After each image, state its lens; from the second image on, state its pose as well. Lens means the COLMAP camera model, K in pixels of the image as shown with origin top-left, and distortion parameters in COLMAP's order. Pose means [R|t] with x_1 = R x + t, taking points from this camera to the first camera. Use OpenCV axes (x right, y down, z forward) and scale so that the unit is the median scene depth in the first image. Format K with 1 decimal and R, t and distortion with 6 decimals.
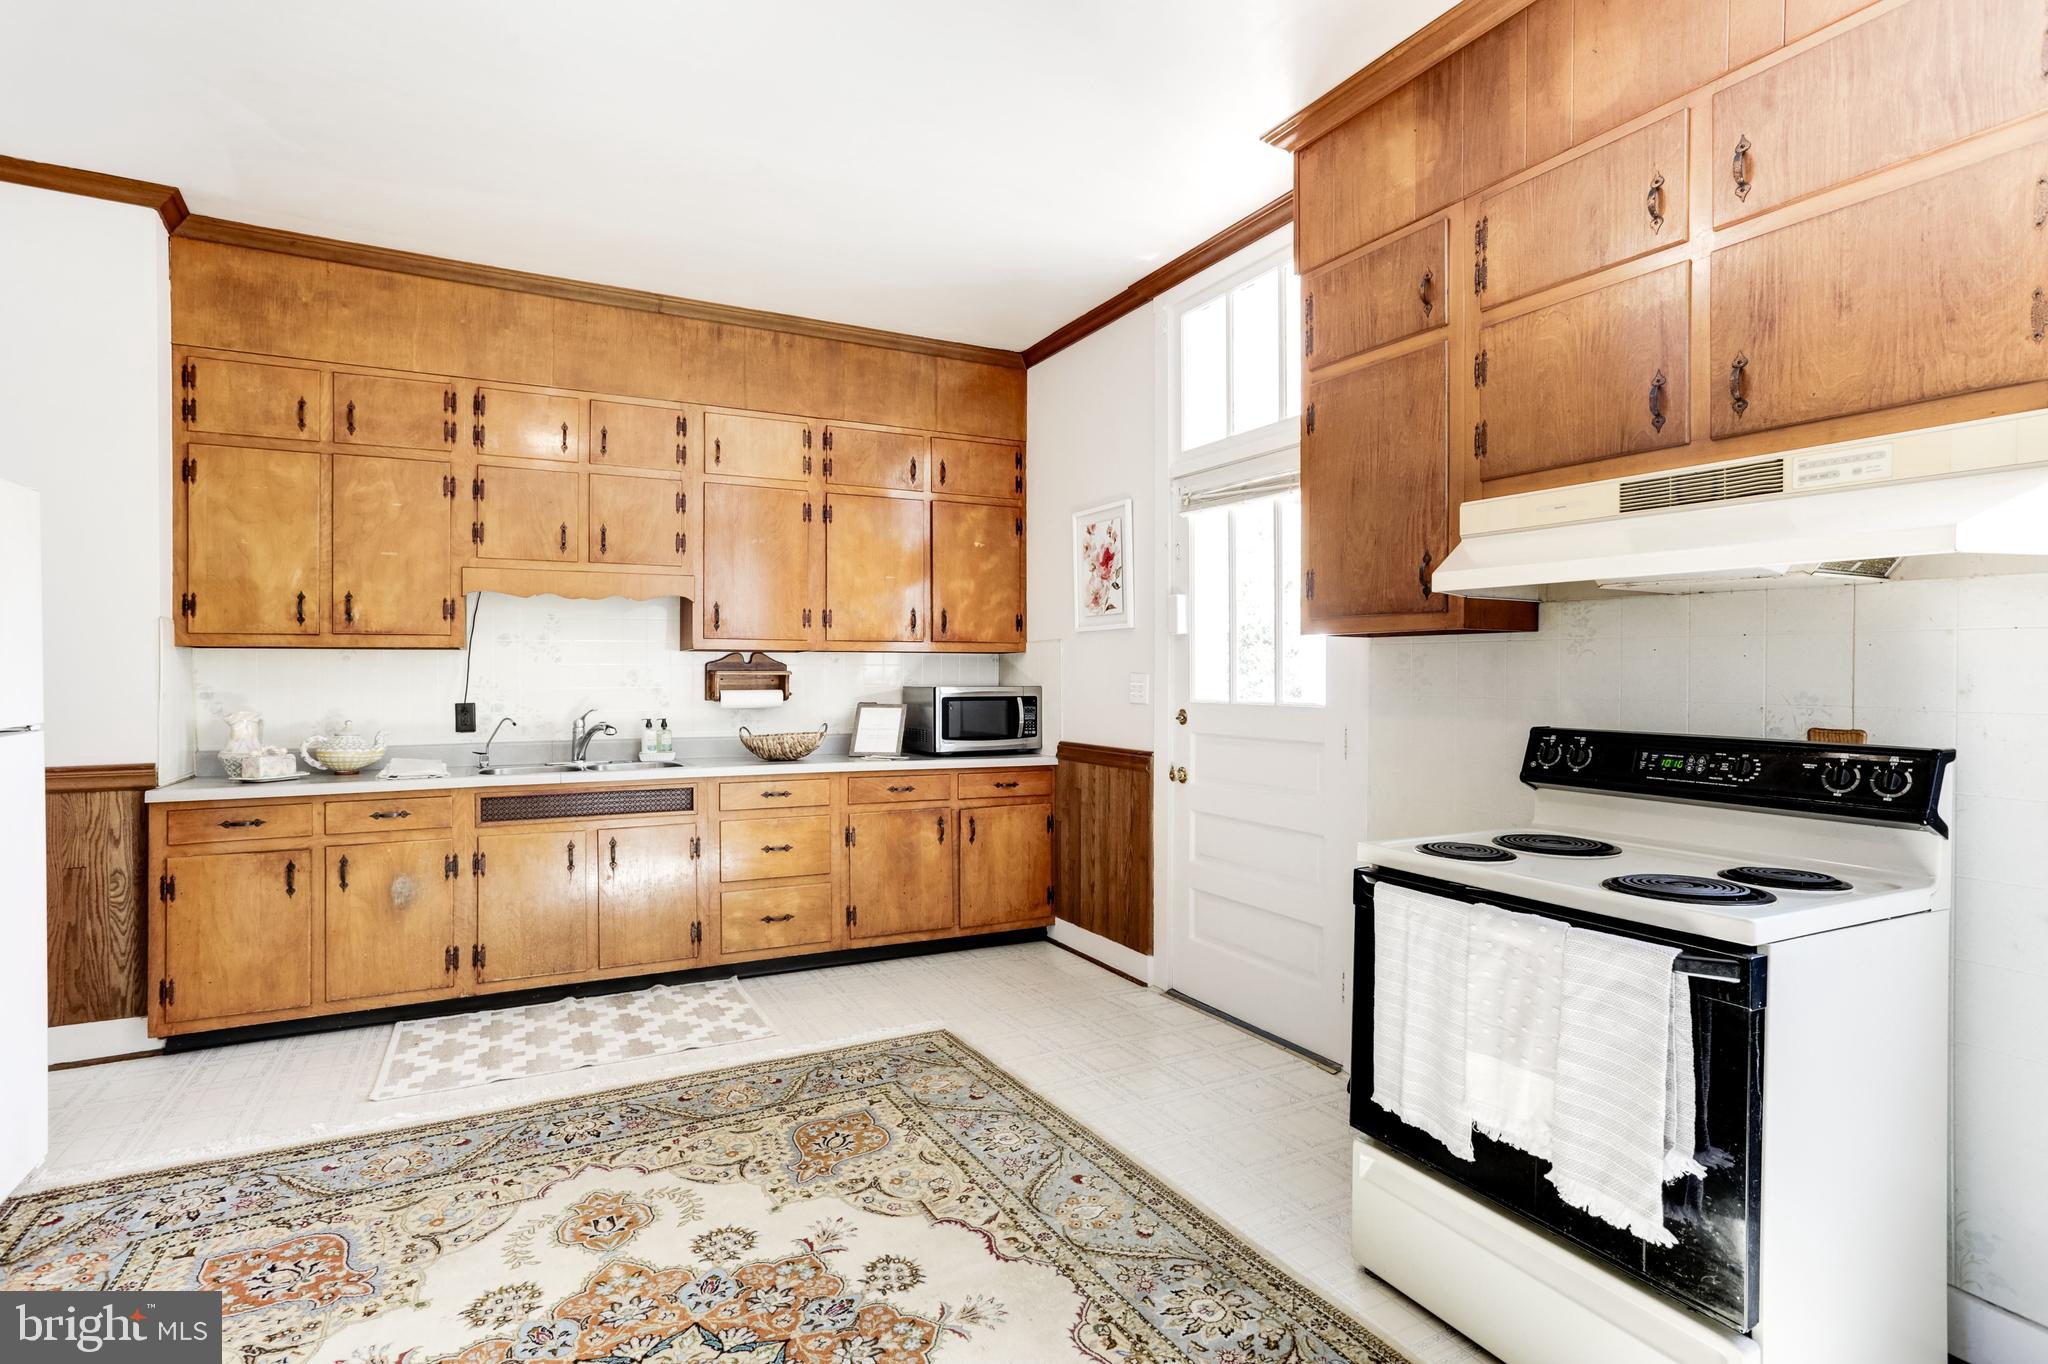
lens RADIAL K [[1027.2, 0, 1043.9], [0, 1027.2, 679.3], [0, 0, 1]] dist [-0.061771, 0.038798]
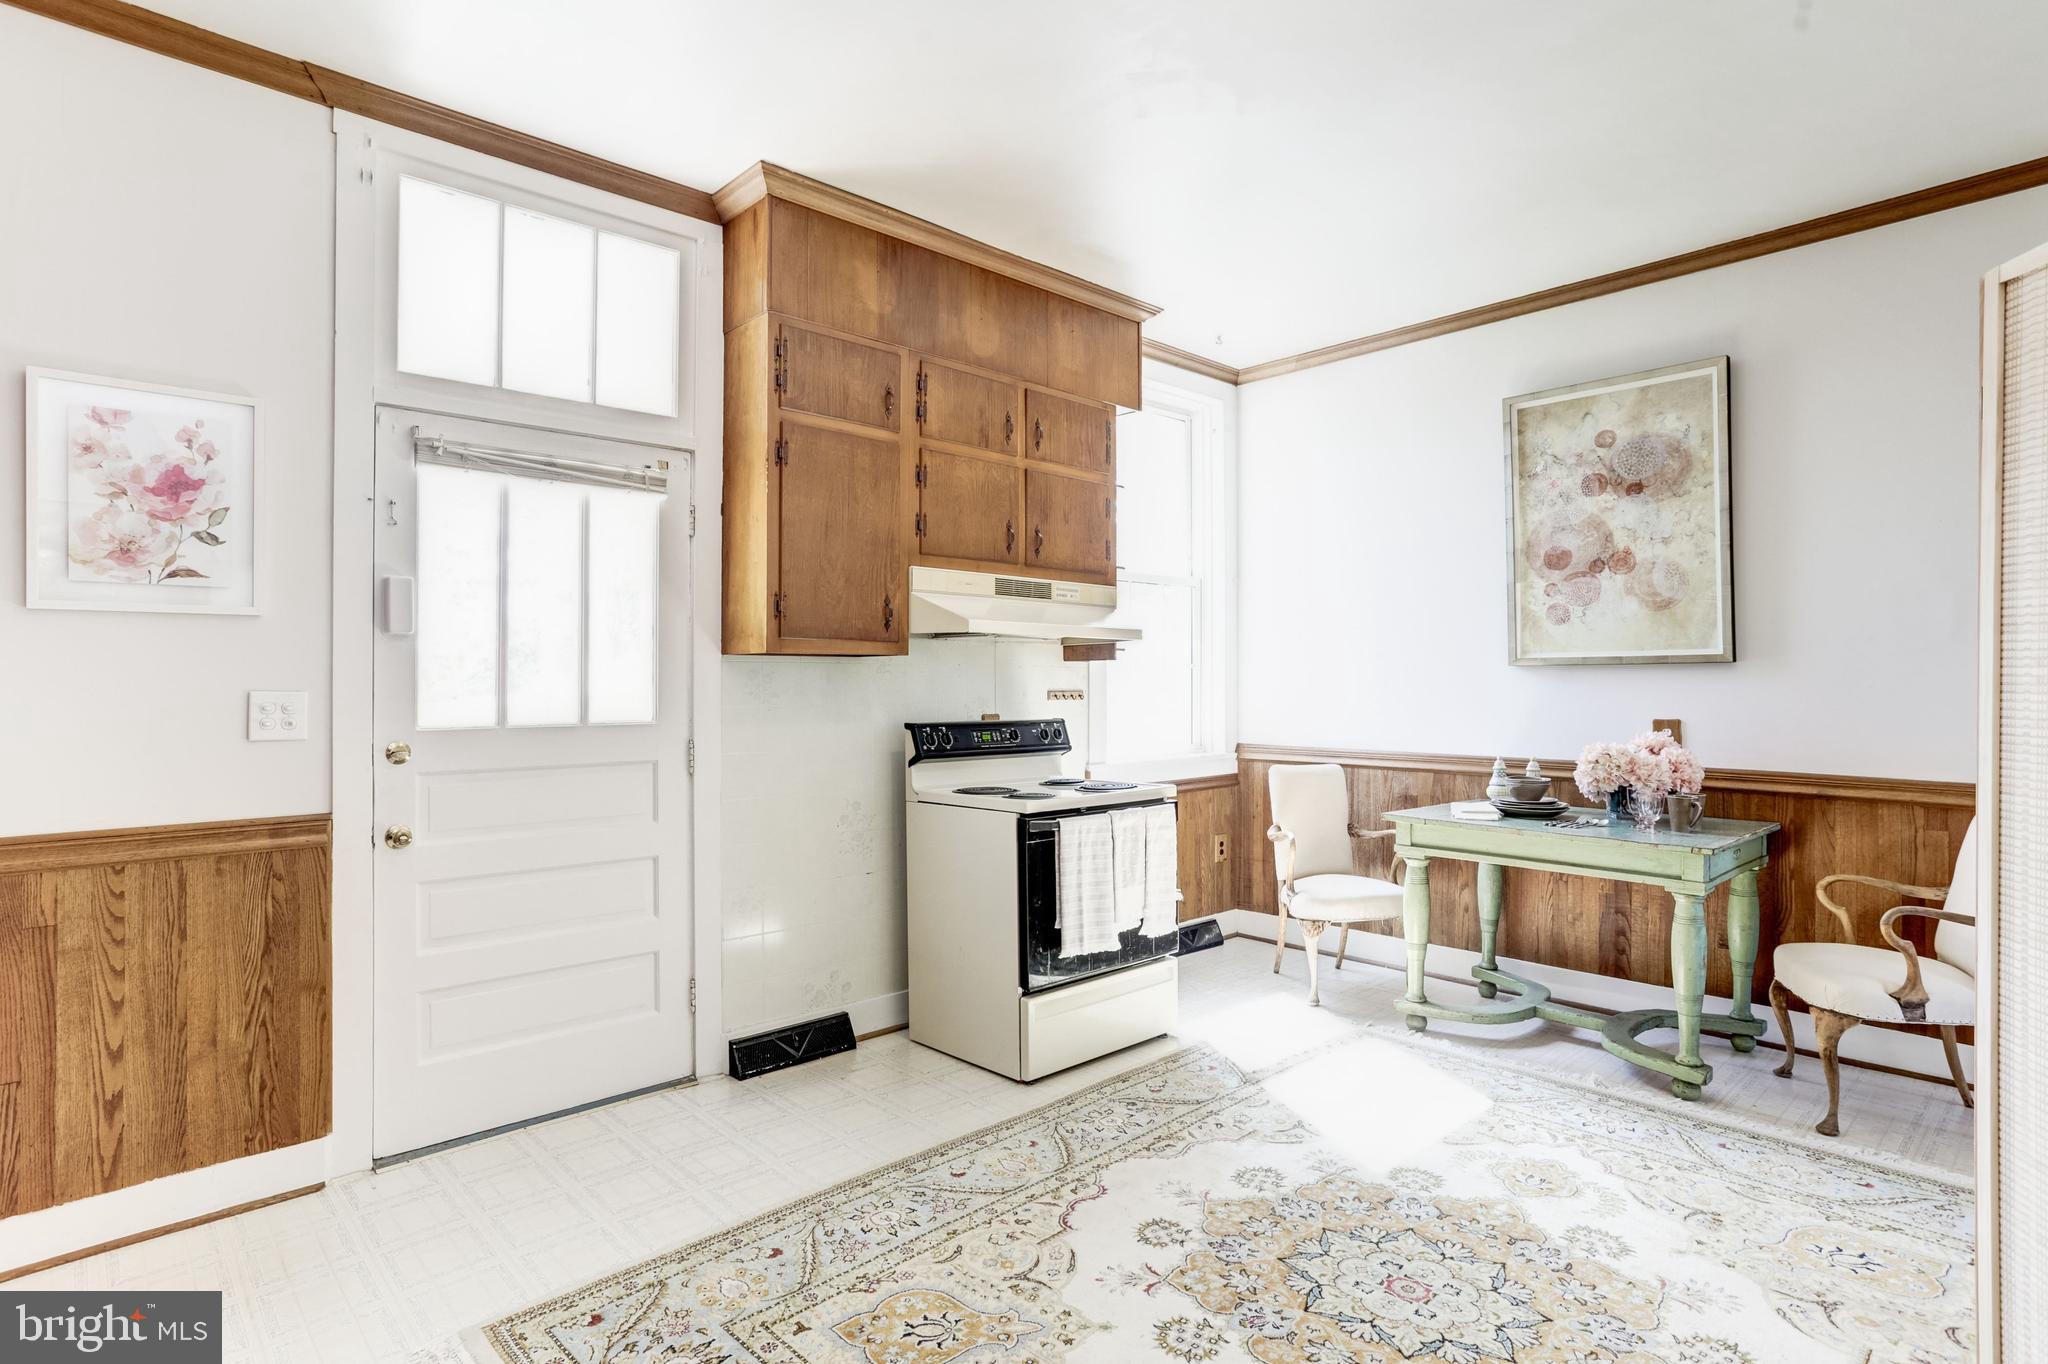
lens RADIAL K [[1027.2, 0, 1043.9], [0, 1027.2, 679.3], [0, 0, 1]] dist [-0.061771, 0.038798]
pose [[-0.259353, 0.001911, 0.965781, -0.953026], [0.008329, 0.999965, 0.000258, -0.014681], [-0.965747, 0.008110, -0.259360, 1.129736]]
